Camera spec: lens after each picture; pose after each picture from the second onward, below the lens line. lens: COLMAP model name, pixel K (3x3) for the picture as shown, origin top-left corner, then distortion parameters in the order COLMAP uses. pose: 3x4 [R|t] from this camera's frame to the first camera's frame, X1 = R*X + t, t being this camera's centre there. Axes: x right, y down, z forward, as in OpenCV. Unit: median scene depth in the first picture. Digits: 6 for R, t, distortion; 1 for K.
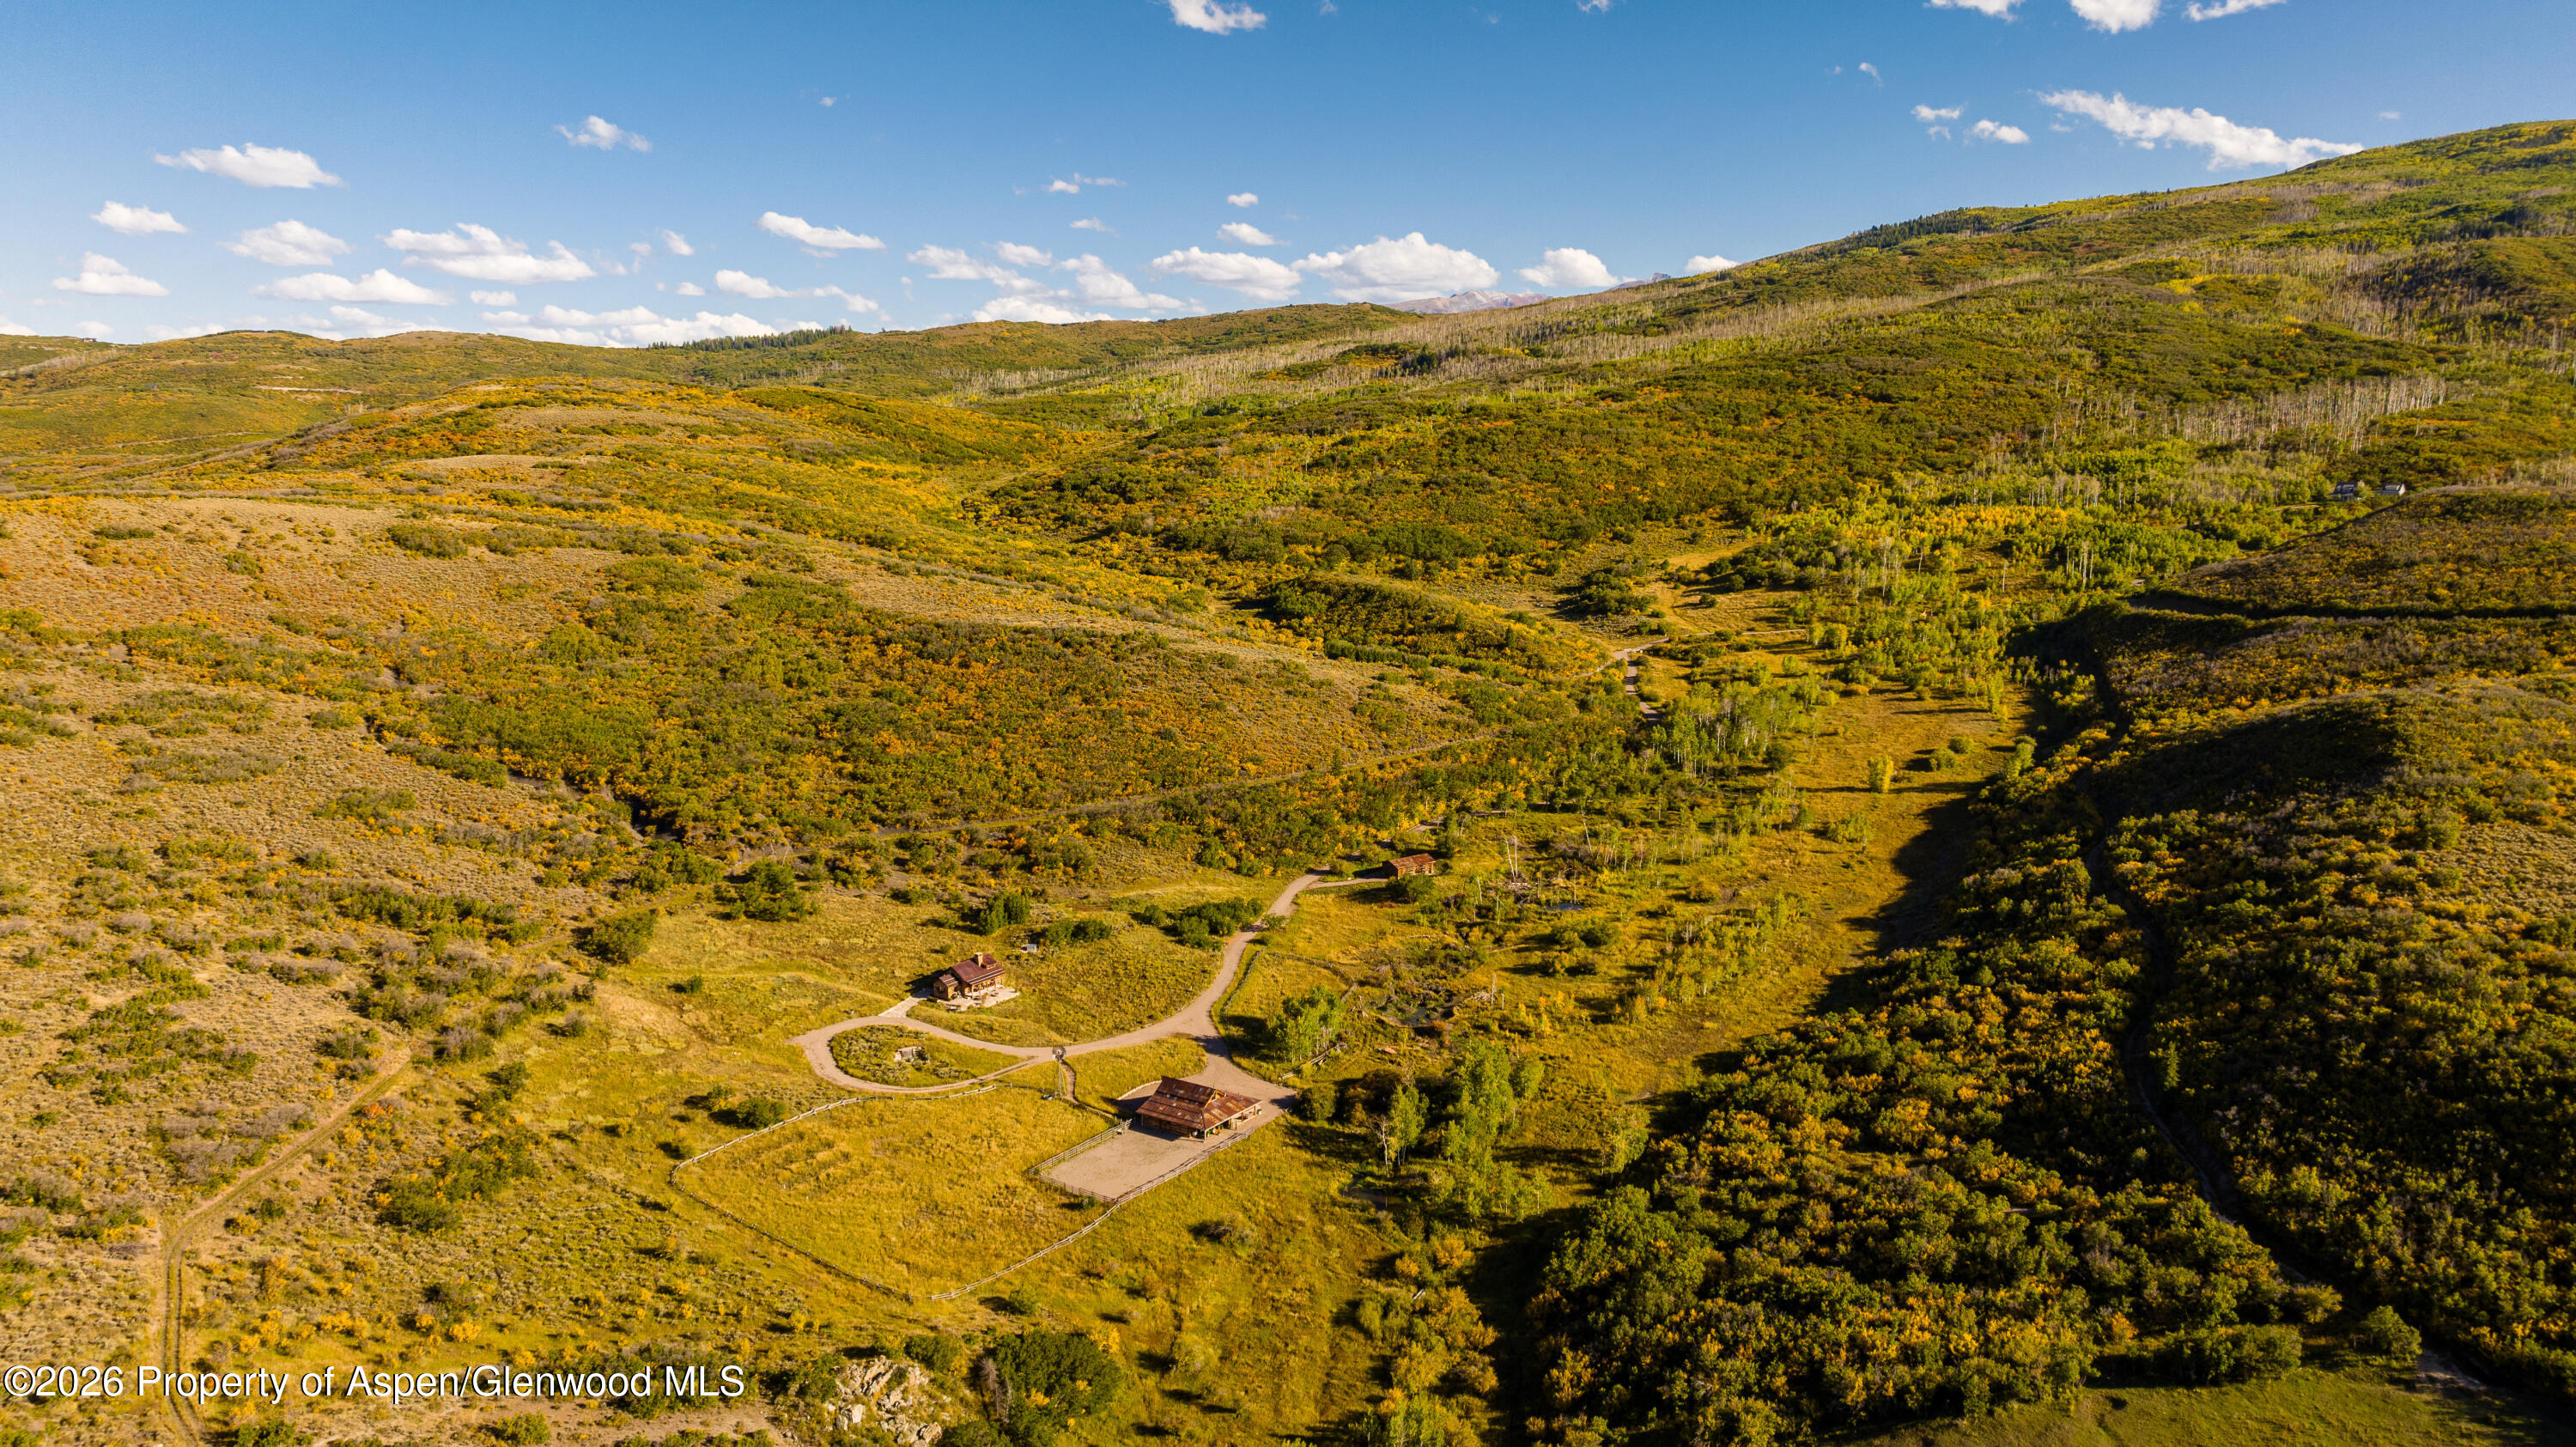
lens RADIAL K [[1780.9, 0, 1288.0], [0, 1780.9, 723.5], [0, 0, 1]] dist [0.005026, -0.068218]
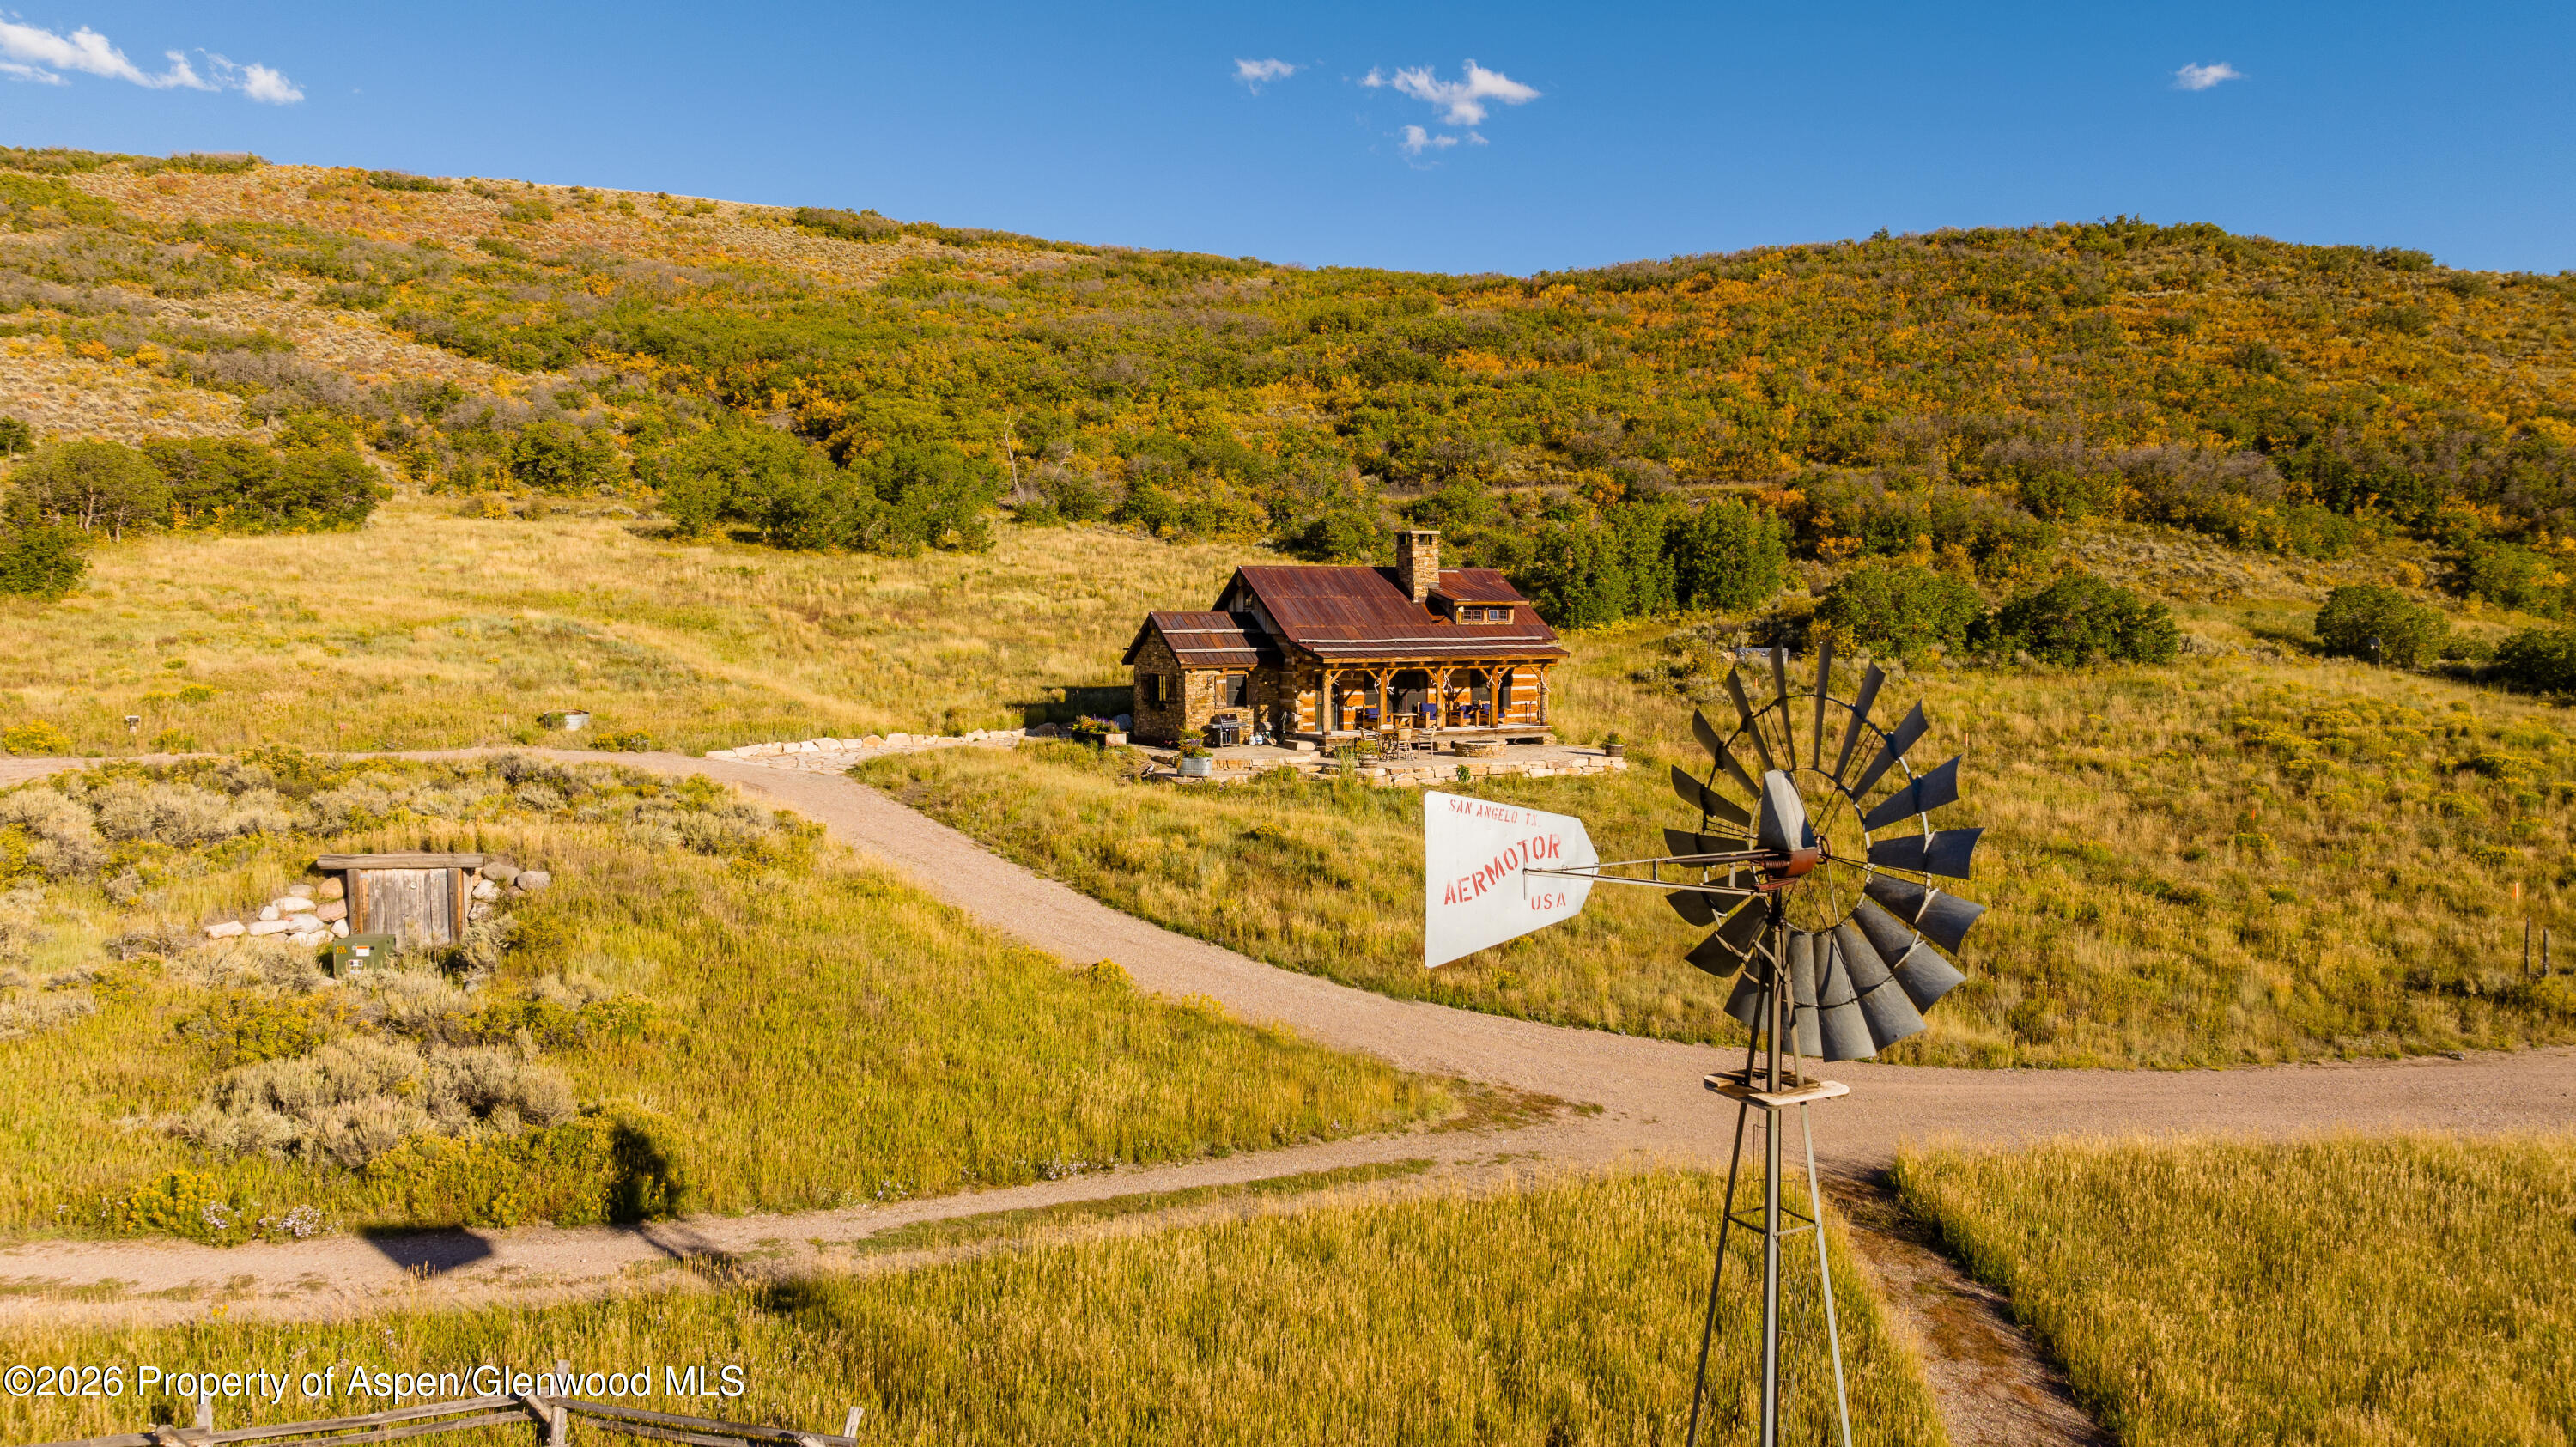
lens RADIAL K [[1801.6, 0, 1288.0], [0, 1801.6, 723.5], [0, 0, 1]] dist [-0.025836, 0.010463]
pose [[0.892800, 0.032649, -0.449268, -0.095399], [-0.075466, 0.994115, -0.077723, 0.145987], [0.444086, 0.103295, 0.890010, 0.757251]]
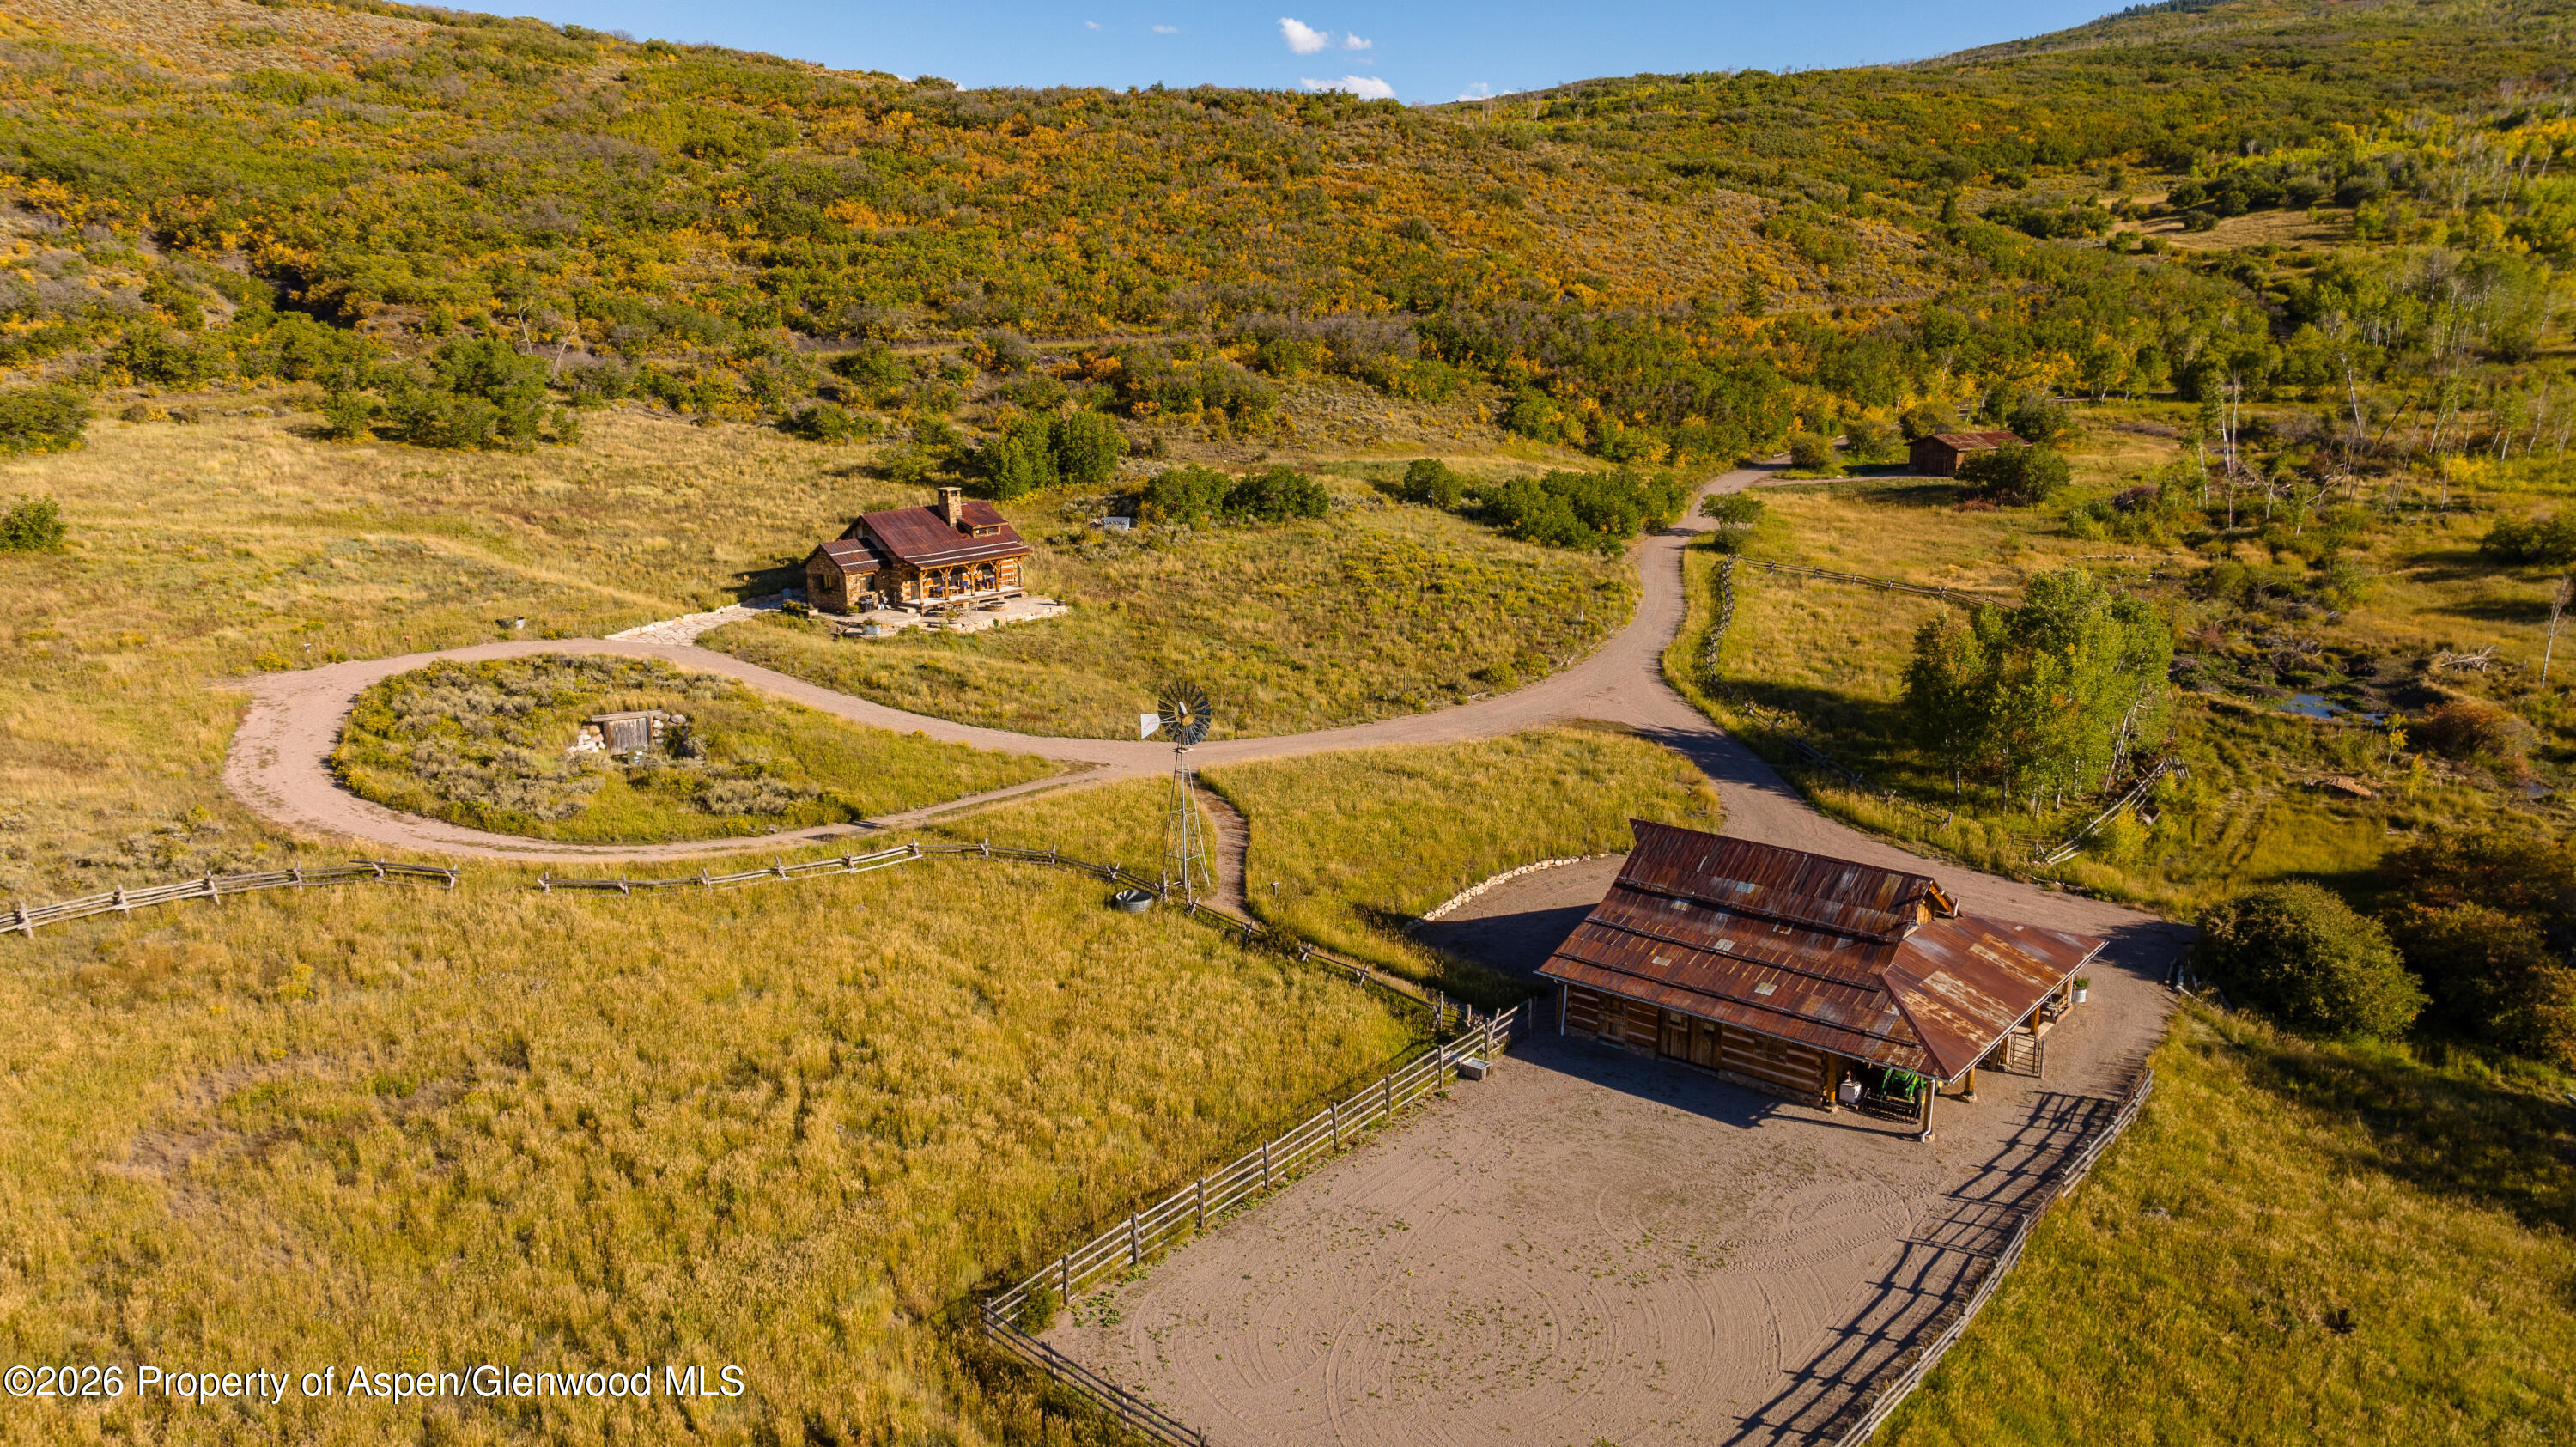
lens RADIAL K [[1801.6, 0, 1288.0], [0, 1801.6, 723.5], [0, 0, 1]] dist [-0.025836, 0.010463]
pose [[0.996886, 0.022577, -0.075550, -0.076166], [-0.016998, 0.997137, 0.073686, 0.132281], [0.076997, -0.072172, 0.994416, 0.601899]]
